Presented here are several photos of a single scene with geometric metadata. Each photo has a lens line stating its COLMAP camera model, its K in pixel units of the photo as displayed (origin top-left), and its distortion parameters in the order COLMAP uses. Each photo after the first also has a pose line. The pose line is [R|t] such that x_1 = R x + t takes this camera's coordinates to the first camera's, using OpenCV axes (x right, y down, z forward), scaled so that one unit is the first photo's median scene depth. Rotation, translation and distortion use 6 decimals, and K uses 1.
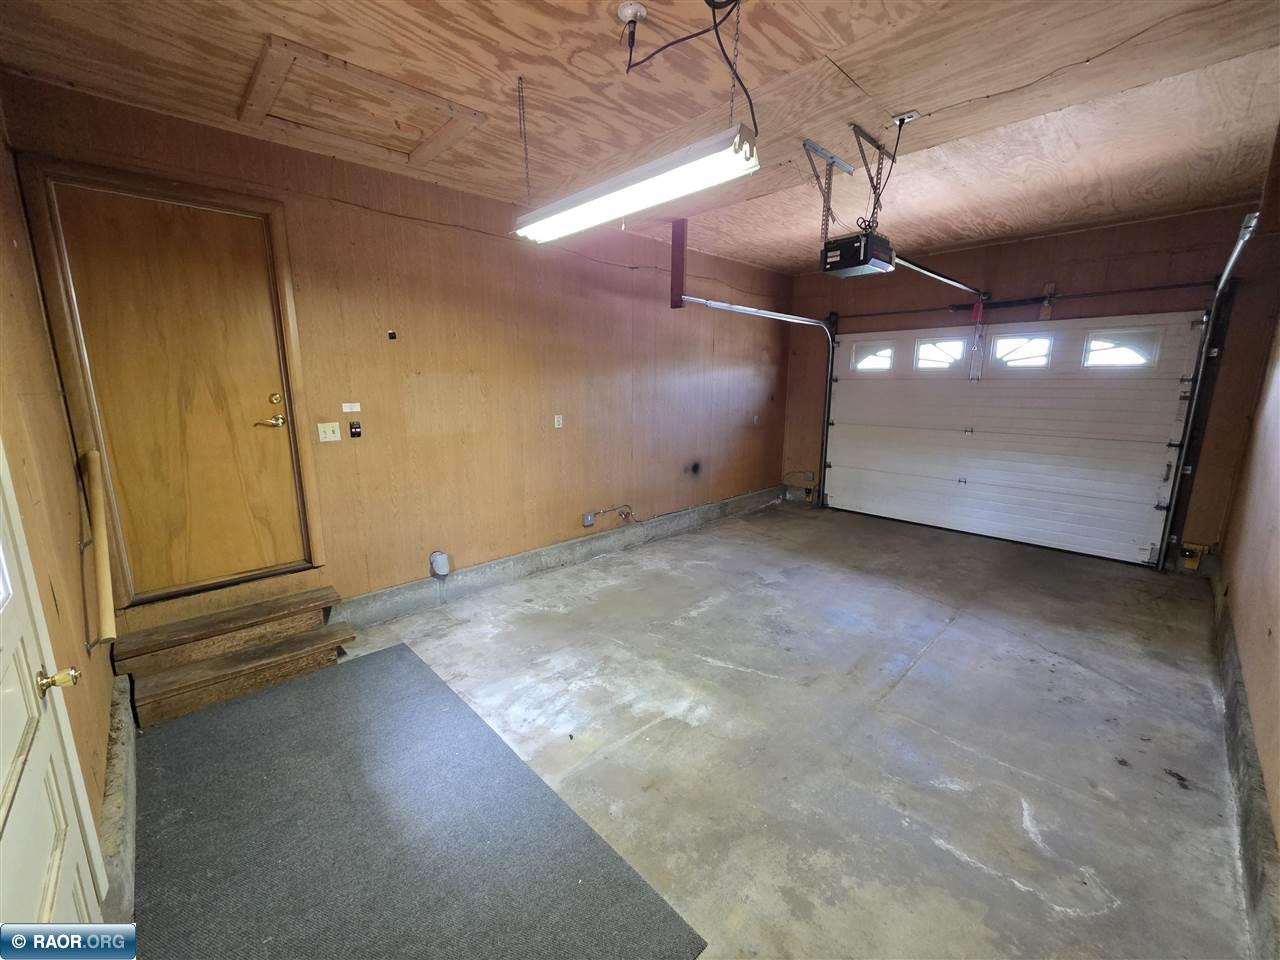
lens RADIAL K [[511.9, 0, 639.3], [0, 511.9, 478.0], [0, 0, 1]] dist [0.000878, -0.000126]
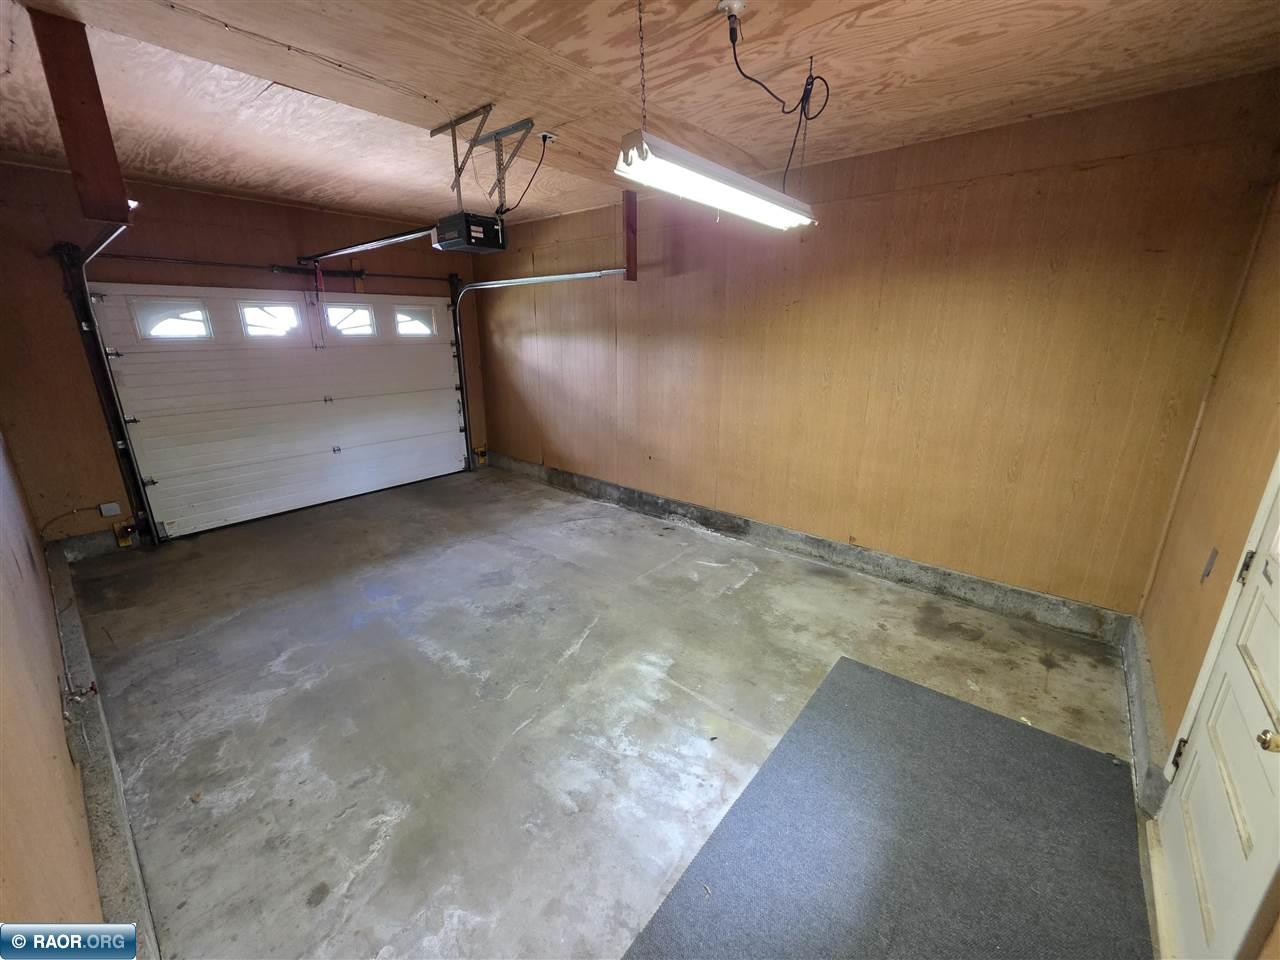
lens RADIAL K [[511.9, 0, 637.4], [0, 511.9, 477.0], [0, 0, 1]] dist [0.000878, -0.000126]
pose [[-0.111748, -0.277421, 0.954228, -0.716921], [0.192121, 0.936094, 0.294648, -0.221785], [-0.974988, 0.216254, -0.051308, 0.848122]]
